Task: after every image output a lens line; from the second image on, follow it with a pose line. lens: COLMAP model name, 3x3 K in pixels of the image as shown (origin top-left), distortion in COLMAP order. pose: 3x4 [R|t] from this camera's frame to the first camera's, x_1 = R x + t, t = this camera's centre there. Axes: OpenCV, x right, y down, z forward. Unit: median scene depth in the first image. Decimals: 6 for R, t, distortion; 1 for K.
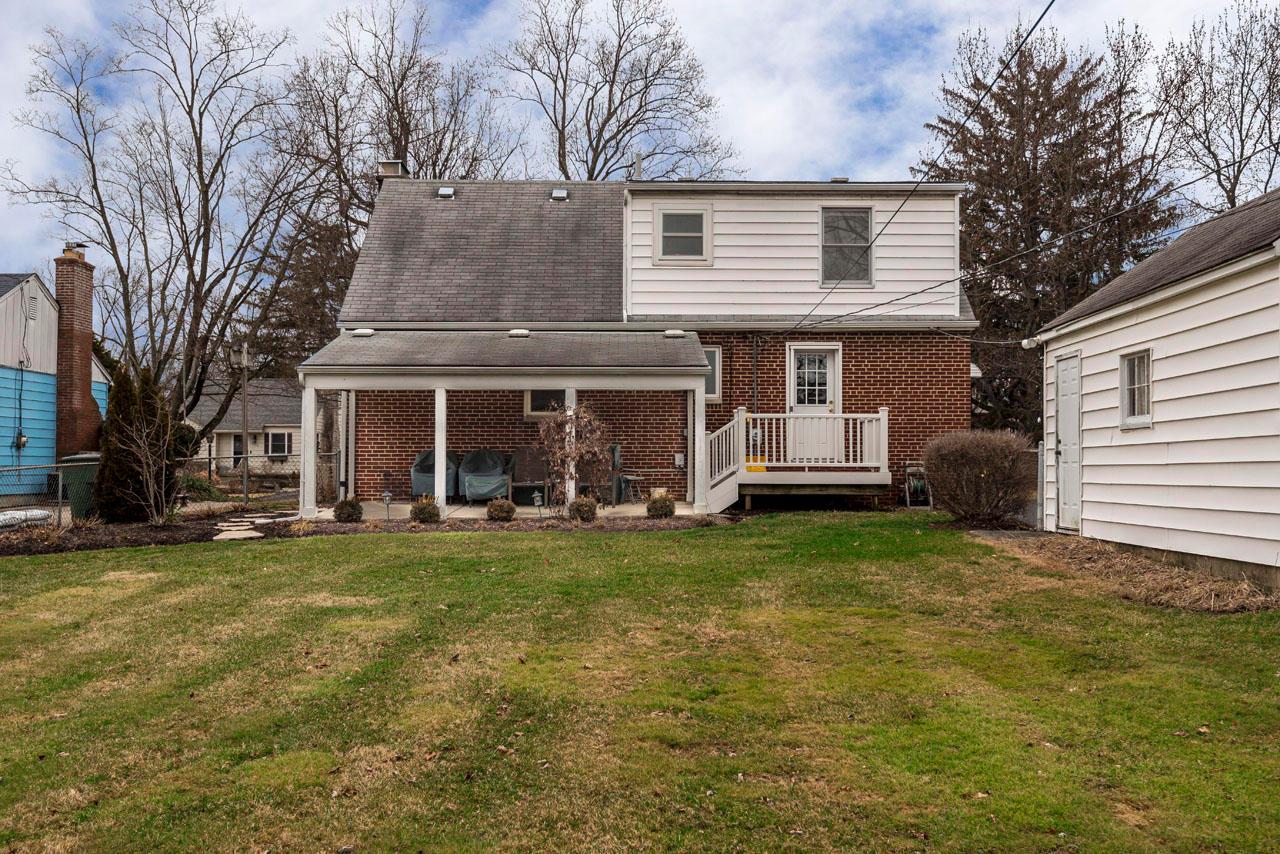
lens RADIAL K [[1223.7, 0, 626.8], [0, 1223.7, 432.6], [0, 0, 1]] dist [0.003850, -0.001396]
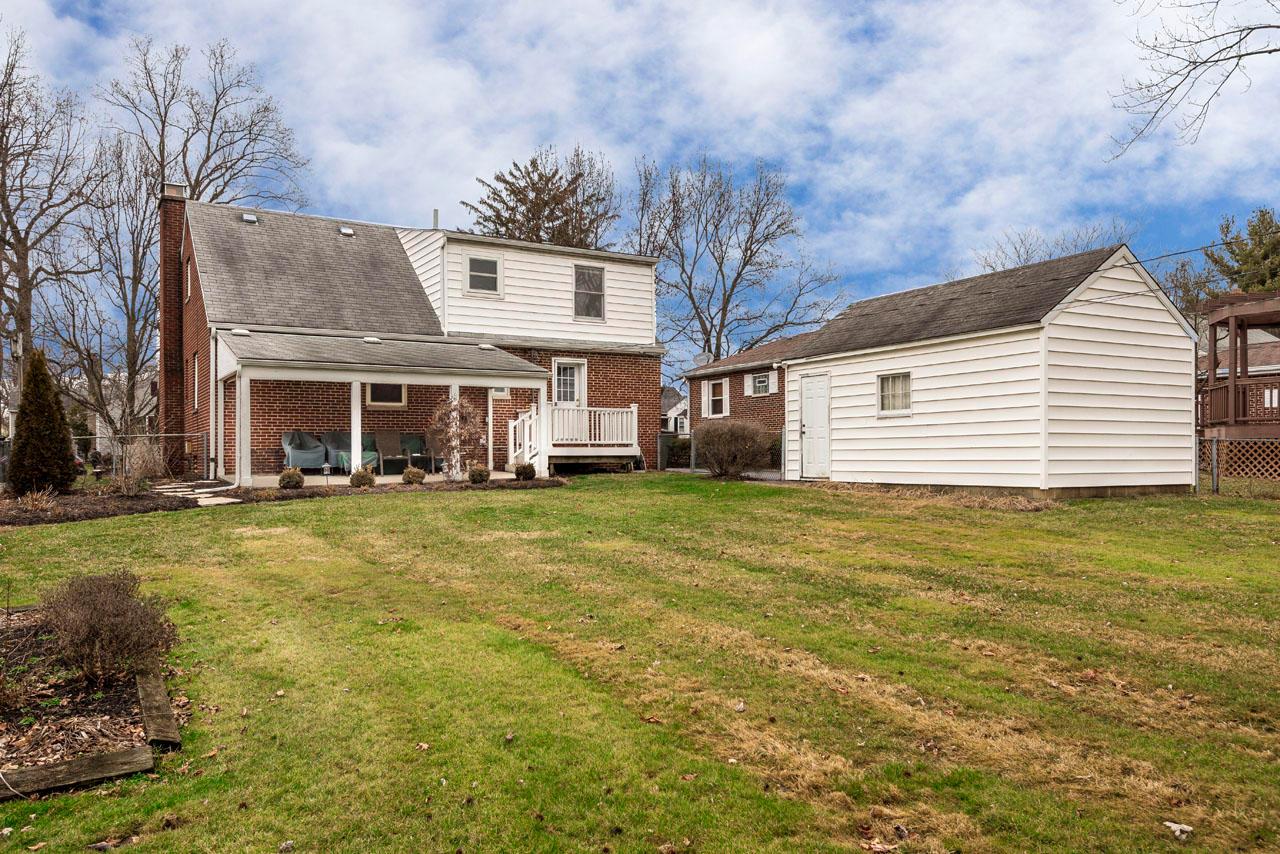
lens RADIAL K [[908.7, 0, 639.6], [0, 908.7, 445.1], [0, 0, 1]] dist [0.011676, 0.000900]
pose [[0.858039, -0.003312, 0.513573, -0.326483], [-0.006532, 0.999828, 0.017361, 0.009507], [-0.513542, -0.018251, 0.857870, 0.036989]]
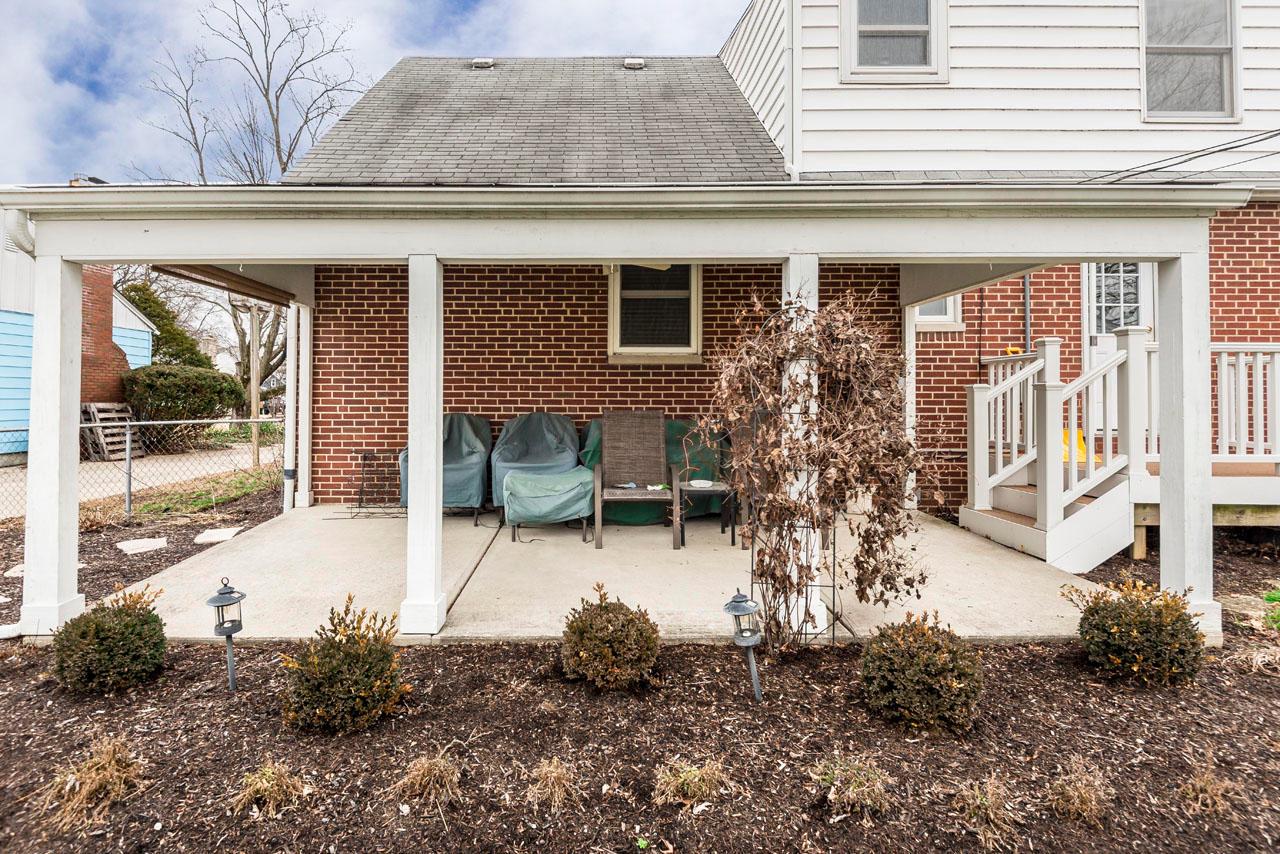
lens RADIAL K [[663.3, 0, 580.3], [0, 663.3, 392.3], [0, 0, 1]] dist [0.000172, -0.011413]
pose [[0.999443, 0.000639, -0.033368, -0.086761], [-0.000071, 0.999855, 0.017021, -0.001046], [0.033374, -0.017010, 0.999298, 0.692355]]
